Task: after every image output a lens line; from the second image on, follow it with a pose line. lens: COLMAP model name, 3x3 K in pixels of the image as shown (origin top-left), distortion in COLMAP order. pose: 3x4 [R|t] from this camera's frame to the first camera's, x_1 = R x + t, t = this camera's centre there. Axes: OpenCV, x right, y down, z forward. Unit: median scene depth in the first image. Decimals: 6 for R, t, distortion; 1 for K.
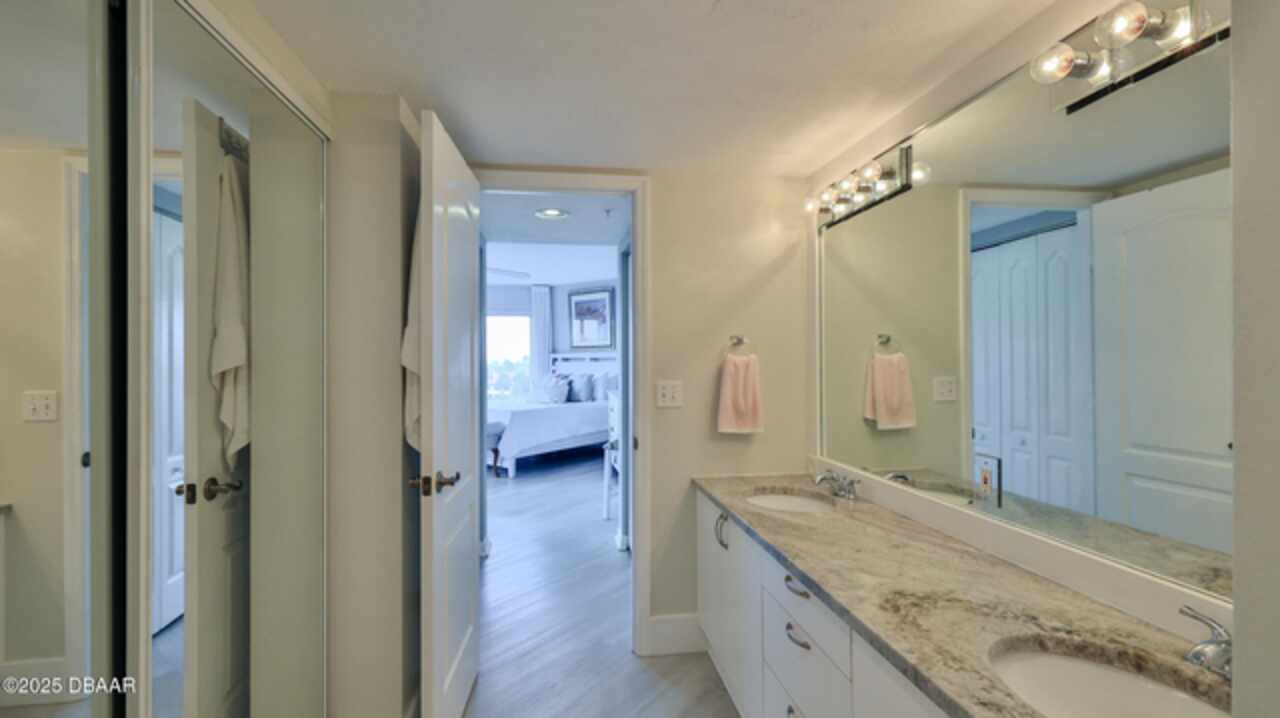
lens RADIAL K [[569.2, 0, 640.0], [0, 569.2, 359.0], [0, 0, 1]] dist [0.000204, -0.000102]
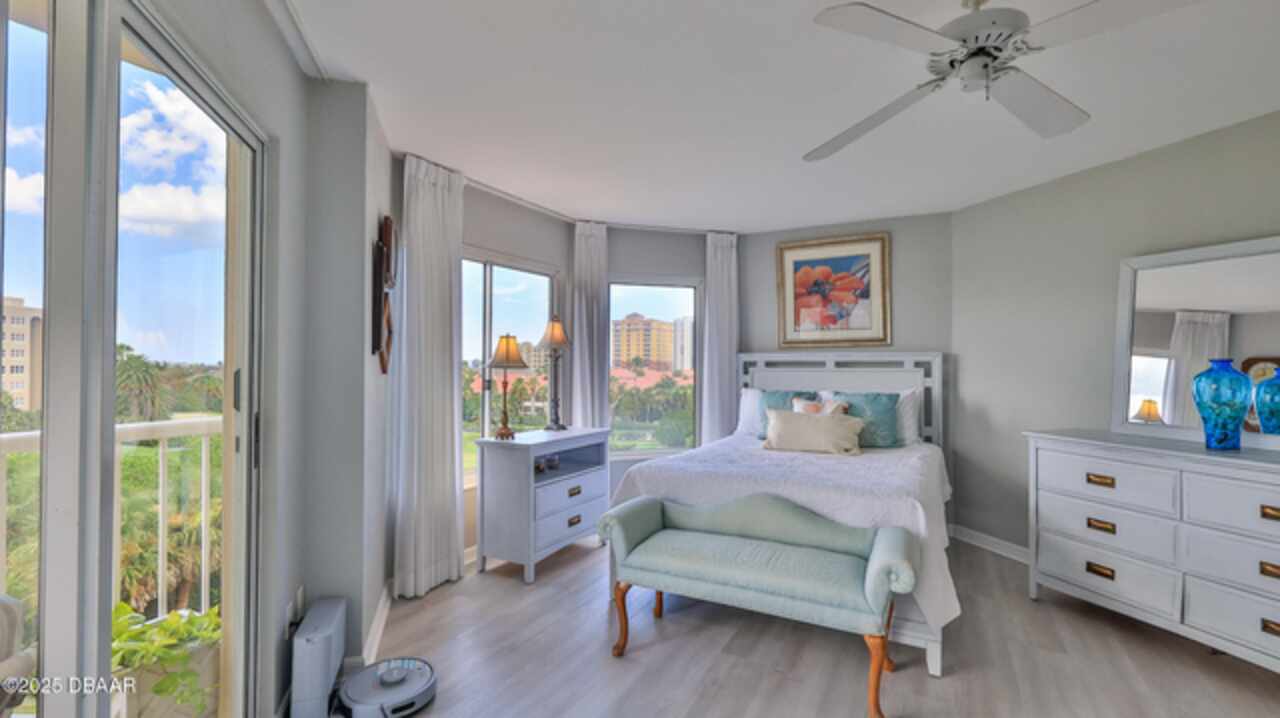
lens RADIAL K [[569.2, 0, 640.0], [0, 569.2, 359.0], [0, 0, 1]] dist [0.000204, -0.000102]
pose [[0.985829, 0.000007, 0.167752, -0.353359], [0.000222, 0.999999, -0.001342, -0.003754], [-0.167752, 0.001360, 0.985828, 0.470902]]
